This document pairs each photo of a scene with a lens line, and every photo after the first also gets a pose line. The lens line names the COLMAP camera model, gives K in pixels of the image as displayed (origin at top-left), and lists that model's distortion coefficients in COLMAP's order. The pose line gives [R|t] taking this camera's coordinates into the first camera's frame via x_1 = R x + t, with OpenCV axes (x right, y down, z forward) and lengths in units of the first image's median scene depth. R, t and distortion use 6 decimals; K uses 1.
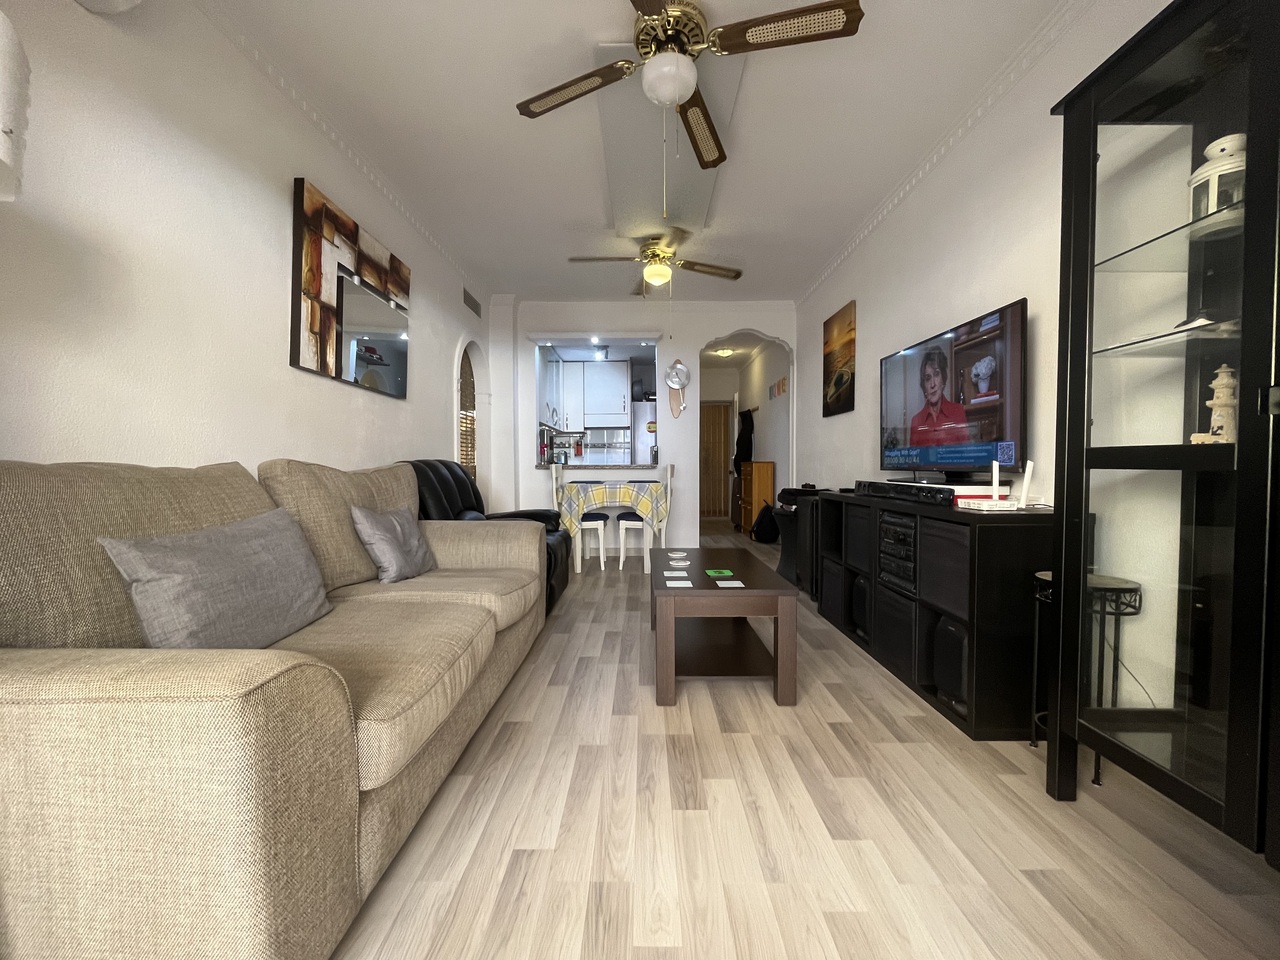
lens RADIAL K [[523.0, 0, 636.9], [0, 523.0, 479.7], [0, 0, 1]] dist [-0.003695, 0.000176]
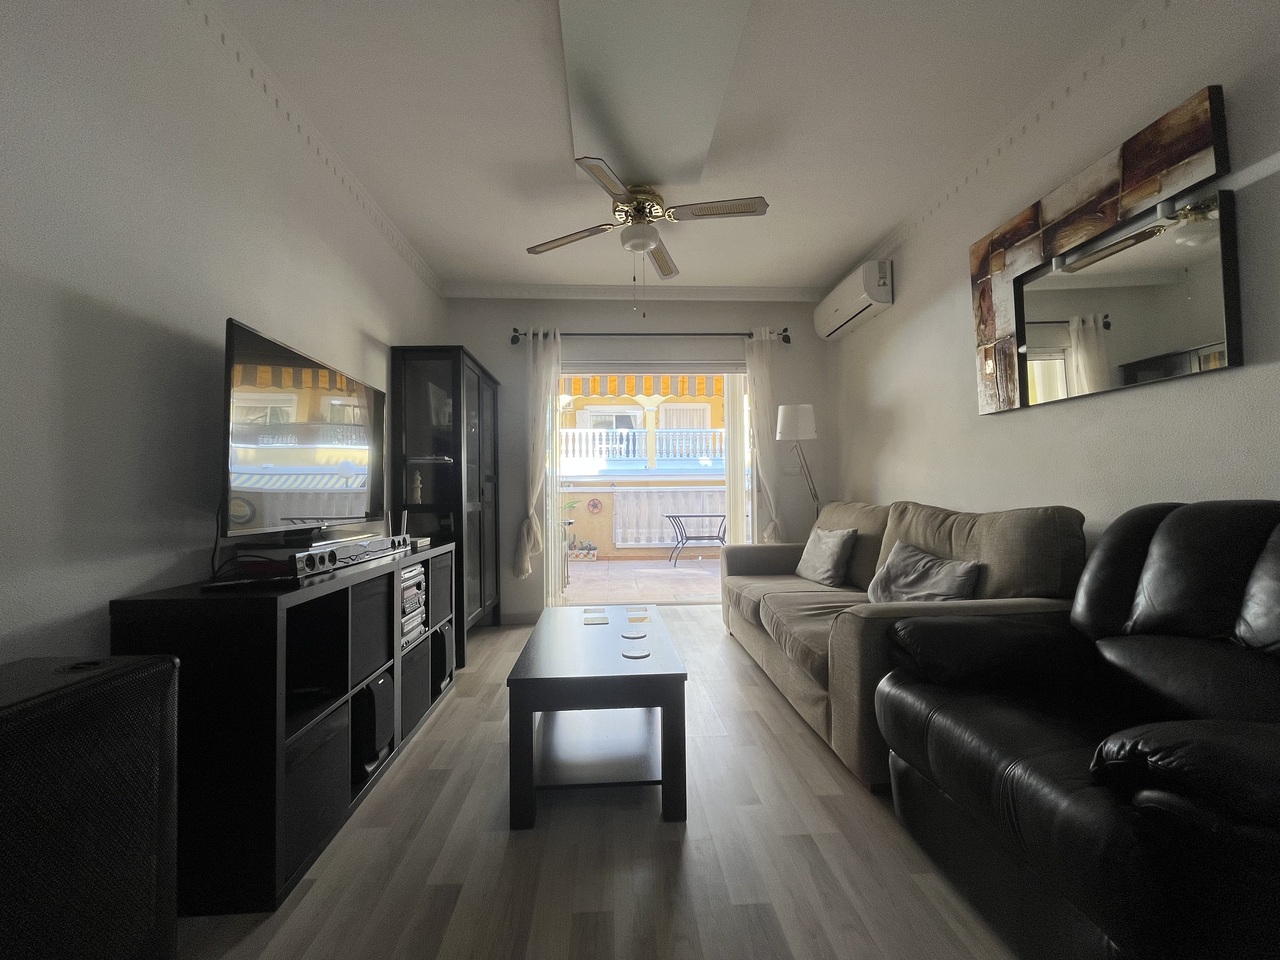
lens RADIAL K [[517.7, 0, 635.5], [0, 517.7, 480.7], [0, 0, 1]] dist [-0.002637, -0.000169]
pose [[-0.997930, 0.013575, -0.062854, 0.134533], [0.013798, 0.999900, -0.003115, -0.081280], [0.062805, -0.003976, -0.998018, 1.893768]]
